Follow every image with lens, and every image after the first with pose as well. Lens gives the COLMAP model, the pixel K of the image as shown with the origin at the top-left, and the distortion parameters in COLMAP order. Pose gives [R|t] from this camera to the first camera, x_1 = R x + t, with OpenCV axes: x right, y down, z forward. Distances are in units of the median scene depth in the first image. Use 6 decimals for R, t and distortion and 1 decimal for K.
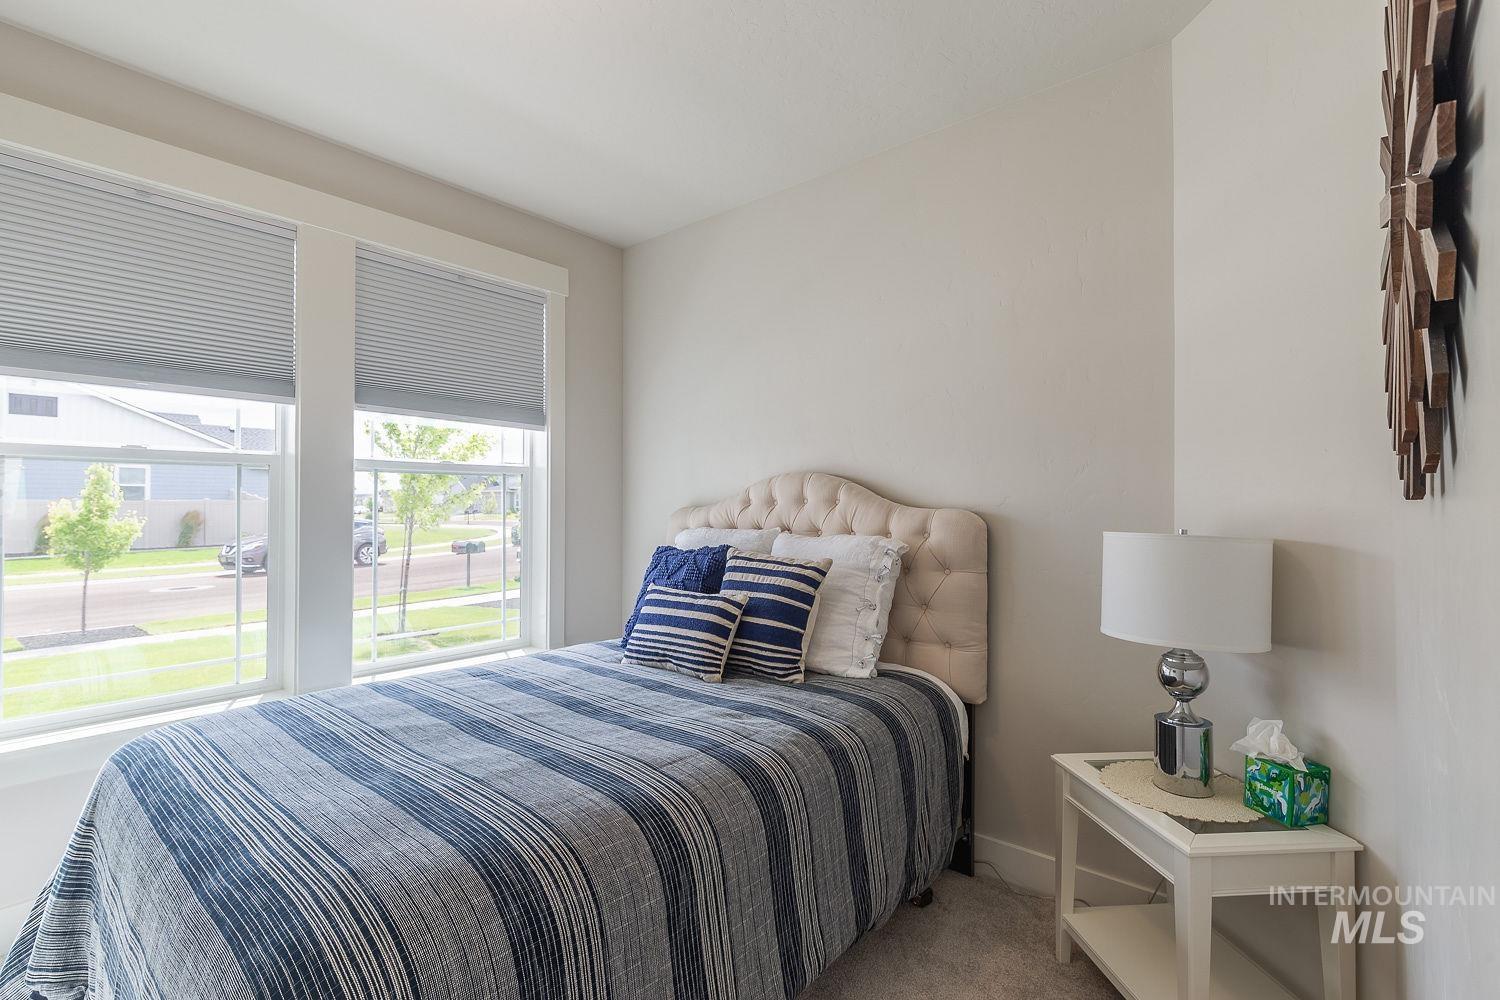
lens RADIAL K [[677.6, 0, 755.1], [0, 677.6, 502.4], [0, 0, 1]] dist [0.011854, -0.001868]
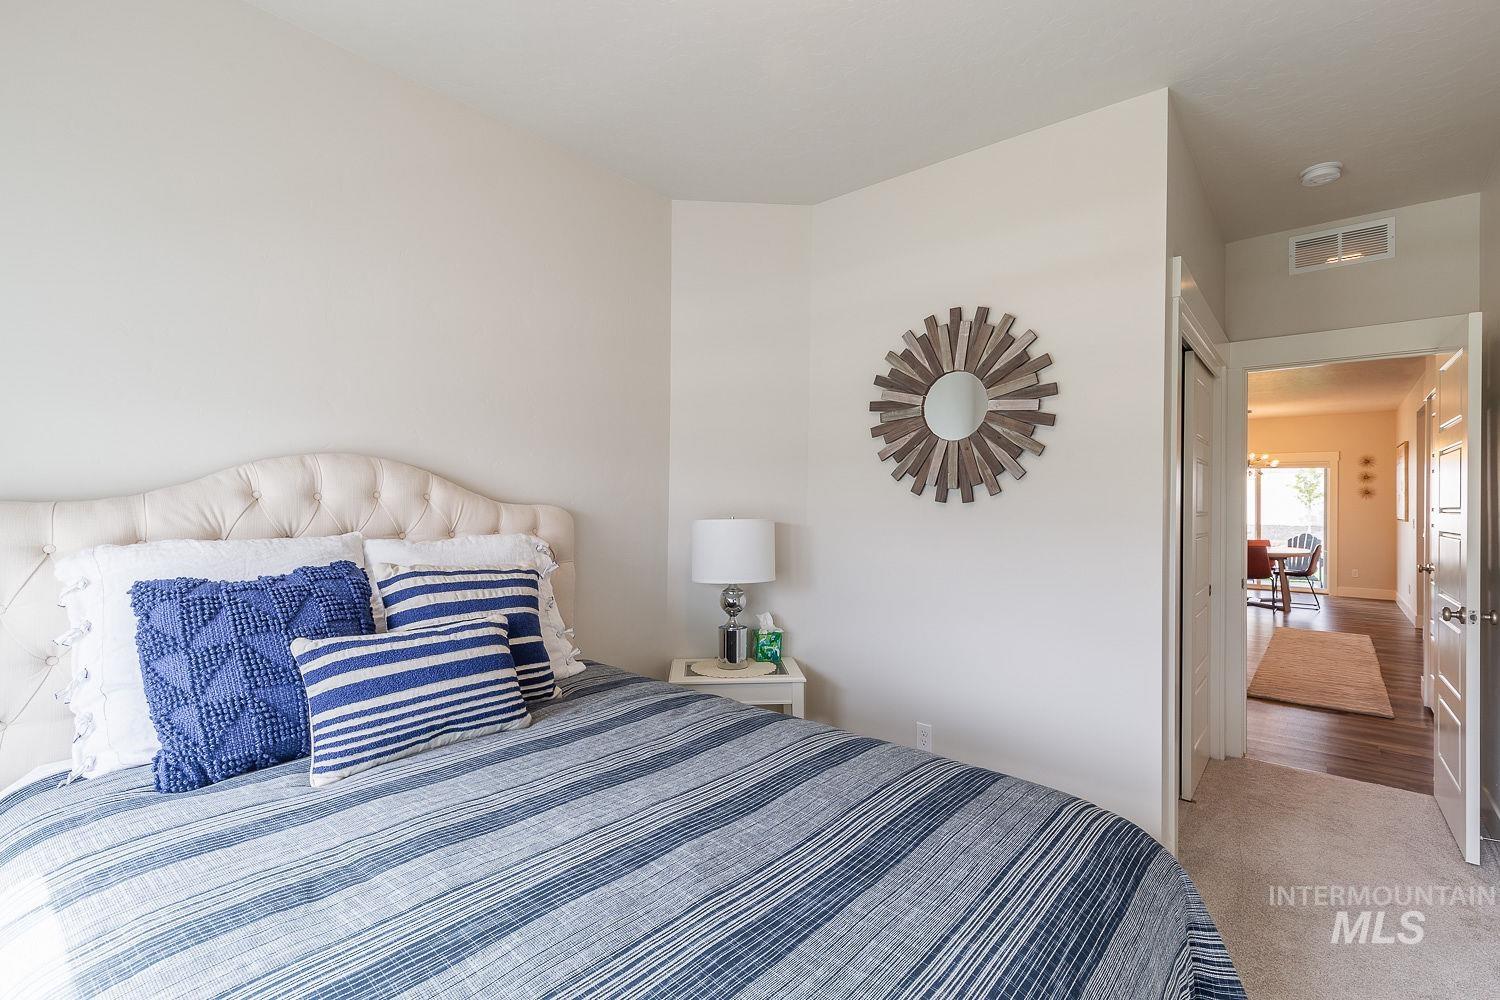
lens RADIAL K [[677.6, 0, 755.2], [0, 677.6, 503.5], [0, 0, 1]] dist [0.011854, -0.001868]
pose [[0.001071, 0.001541, 0.999998, -1.018082], [-0.013879, 0.999903, -0.001526, 0.004251], [-0.999903, -0.013877, 0.001092, 0.875149]]
